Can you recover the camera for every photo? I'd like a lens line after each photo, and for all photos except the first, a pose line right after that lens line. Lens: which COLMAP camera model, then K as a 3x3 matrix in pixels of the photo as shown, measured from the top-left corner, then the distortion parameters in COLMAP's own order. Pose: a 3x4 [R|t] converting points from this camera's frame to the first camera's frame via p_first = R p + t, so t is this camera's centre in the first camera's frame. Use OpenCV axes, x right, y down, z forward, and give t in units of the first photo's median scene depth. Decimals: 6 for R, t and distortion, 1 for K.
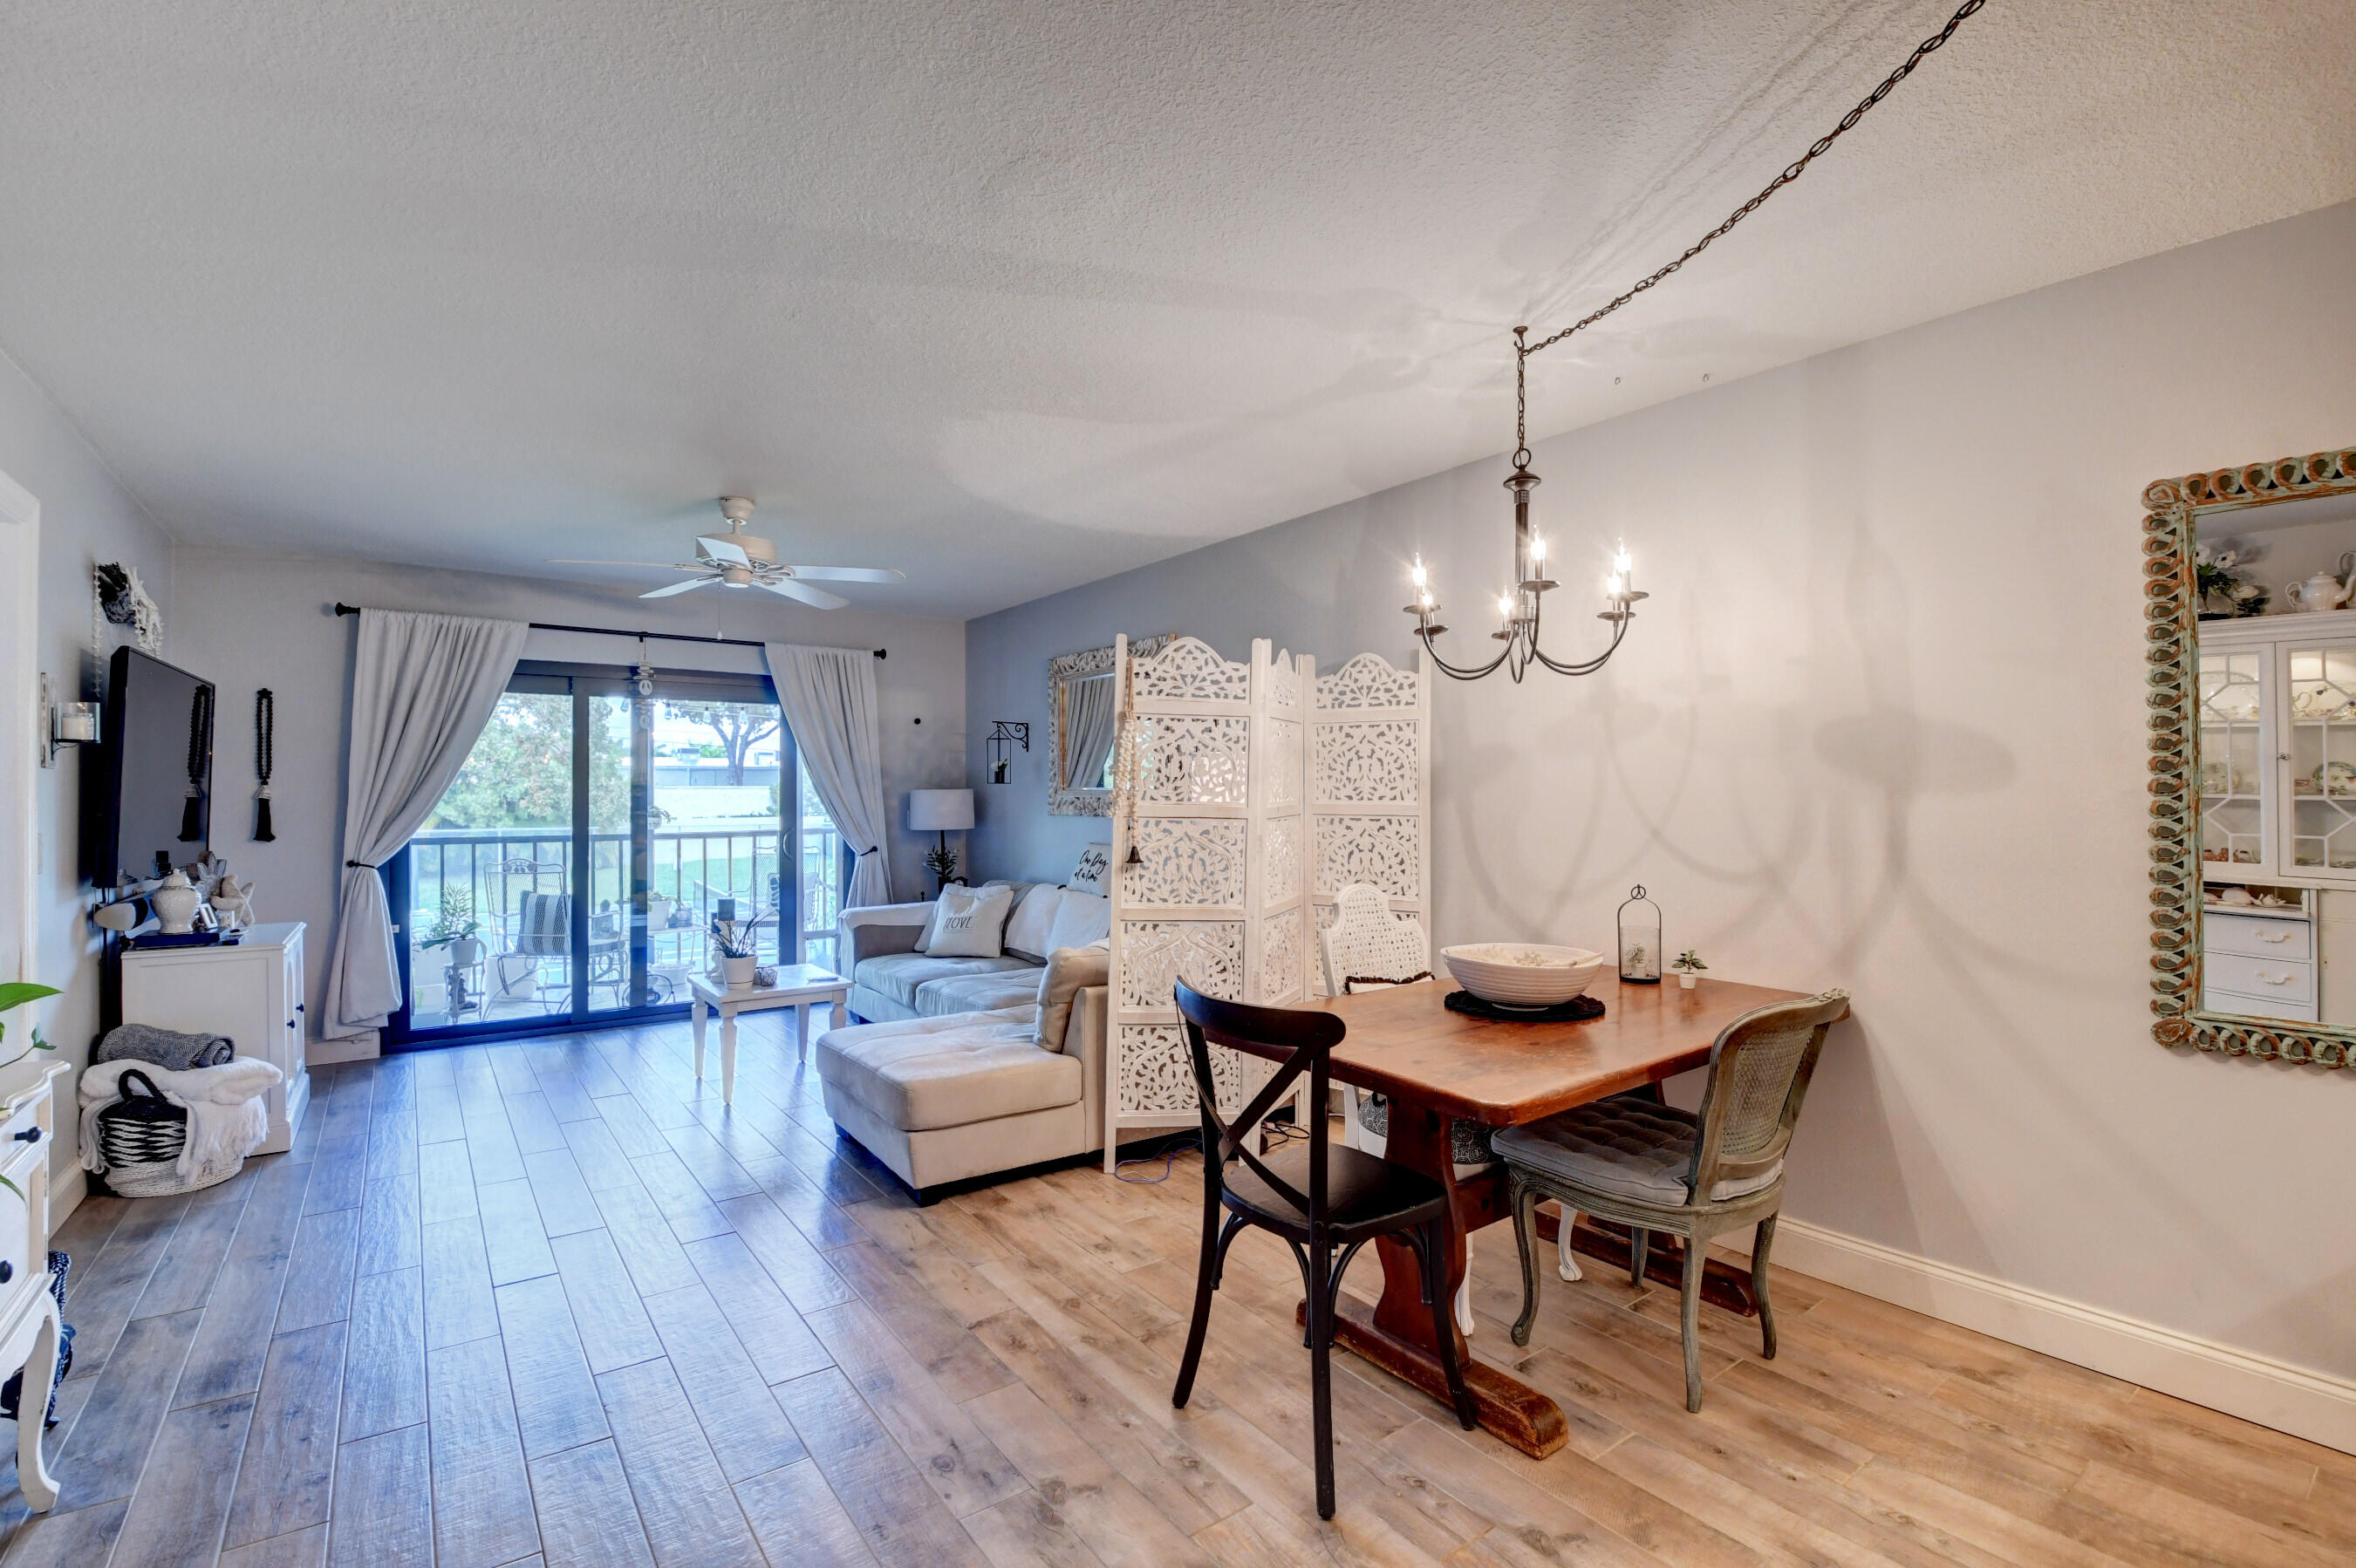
lens RADIAL K [[1033.5, 0, 1183.9], [0, 1033.5, 791.3], [0, 0, 1]] dist [-0.010231, -0.011647]
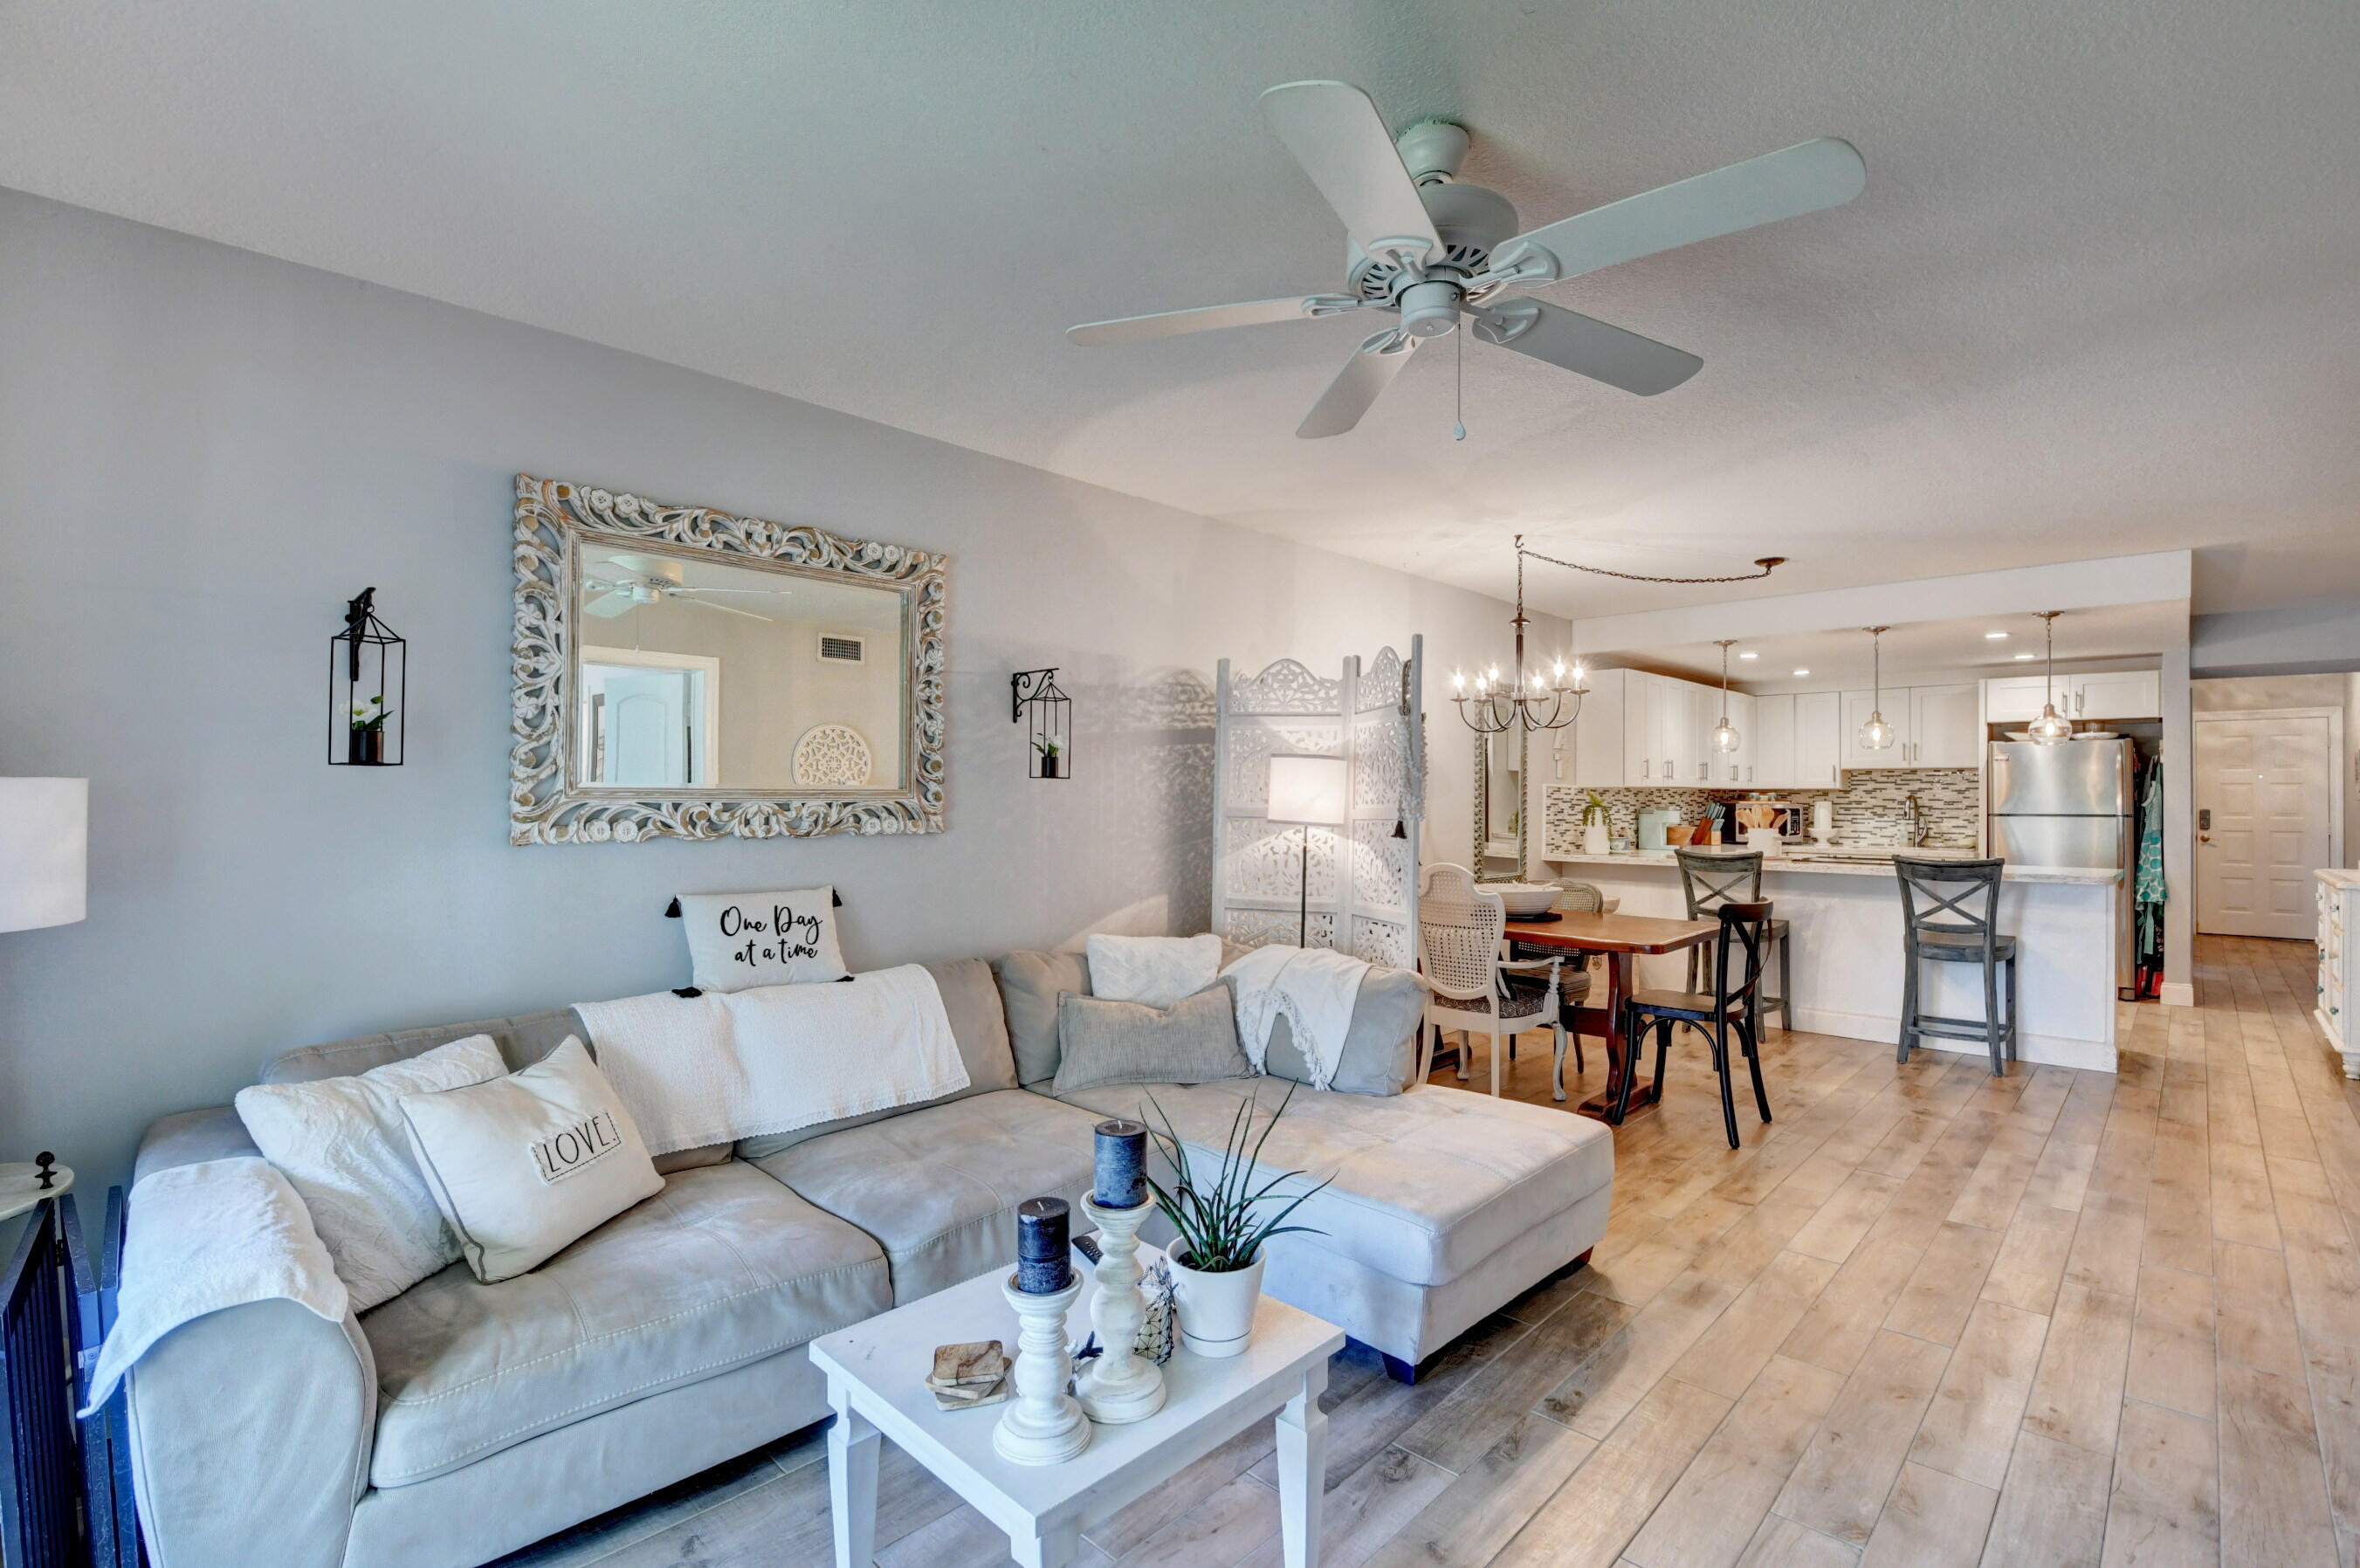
lens RADIAL K [[1035.3, 0, 1164.3], [0, 1035.3, 788.5], [0, 0, 1]] dist [-0.010231, -0.011647]
pose [[-0.131406, 0.010009, 0.991278, -0.683323], [-0.002707, 0.999942, -0.010455, 0.003906], [-0.991325, -0.004057, -0.131372, 0.929063]]
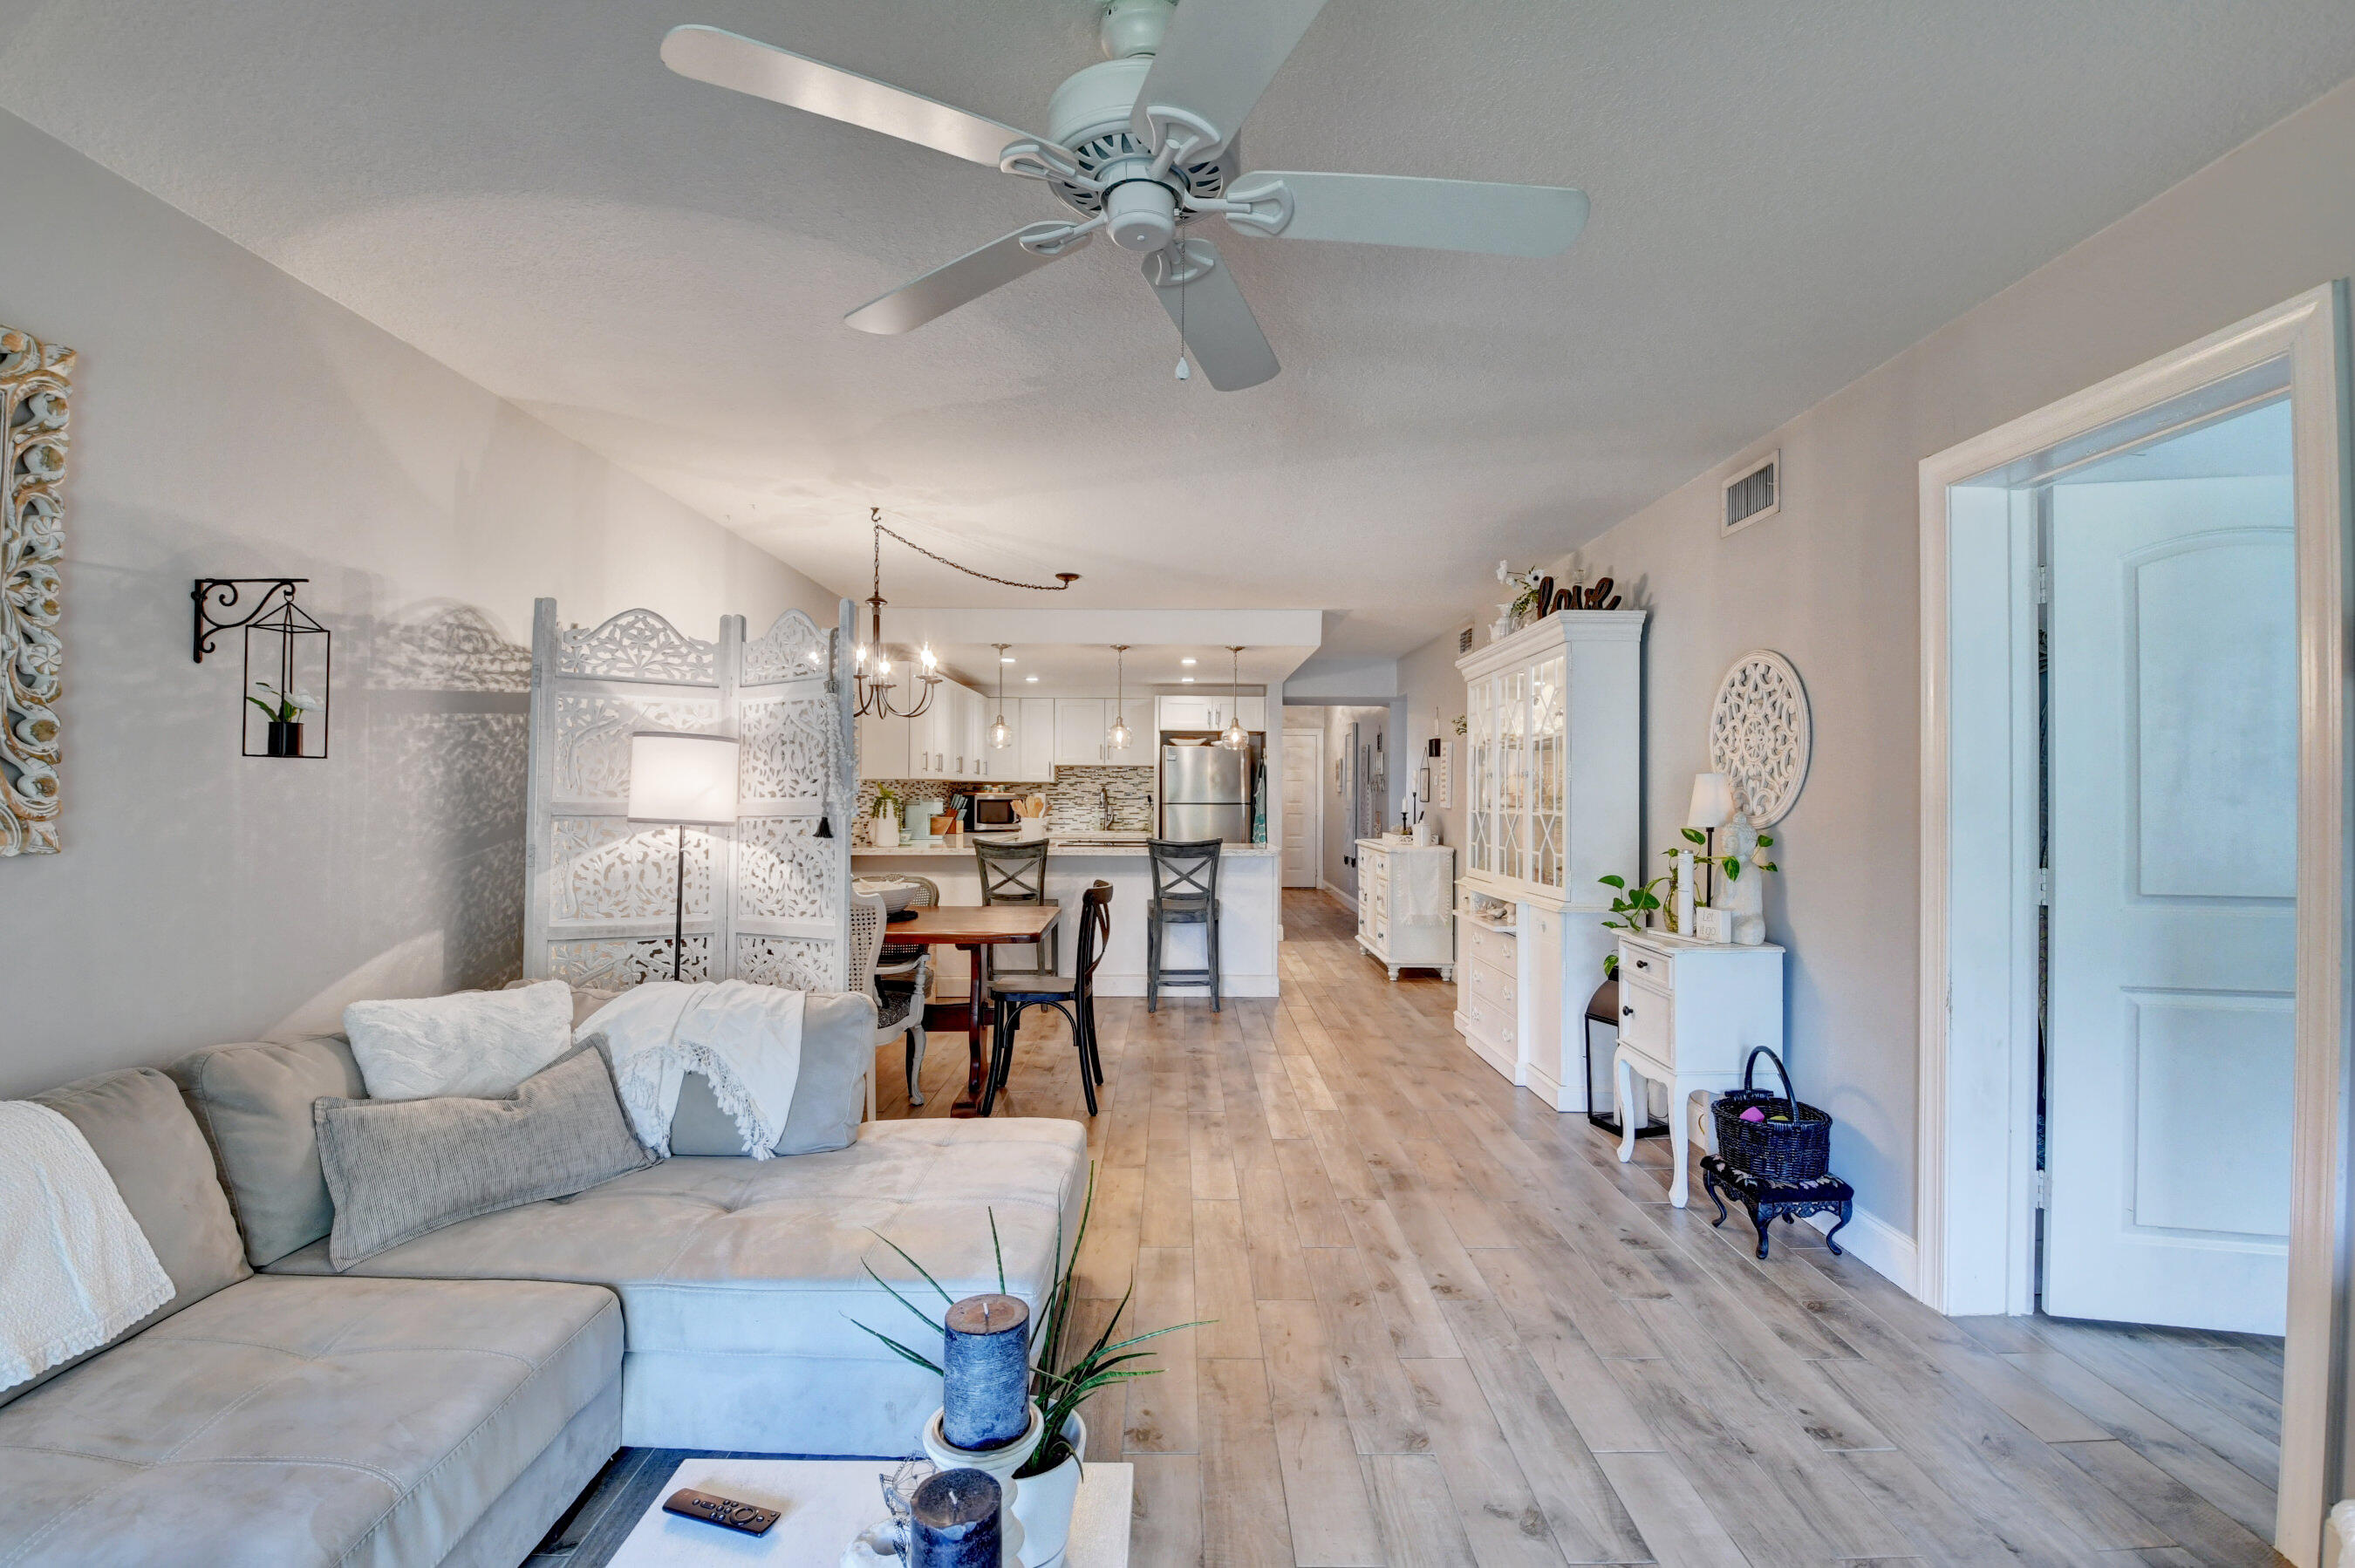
lens RADIAL K [[1033.1, 0, 1173.5], [0, 1033.1, 782.6], [0, 0, 1]] dist [-0.010231, -0.011647]
pose [[-0.796478, 0.003375, 0.604658, -0.533739], [-0.003112, 0.999948, -0.009681, 0.003292], [-0.604660, -0.009592, -0.796426, 1.024395]]
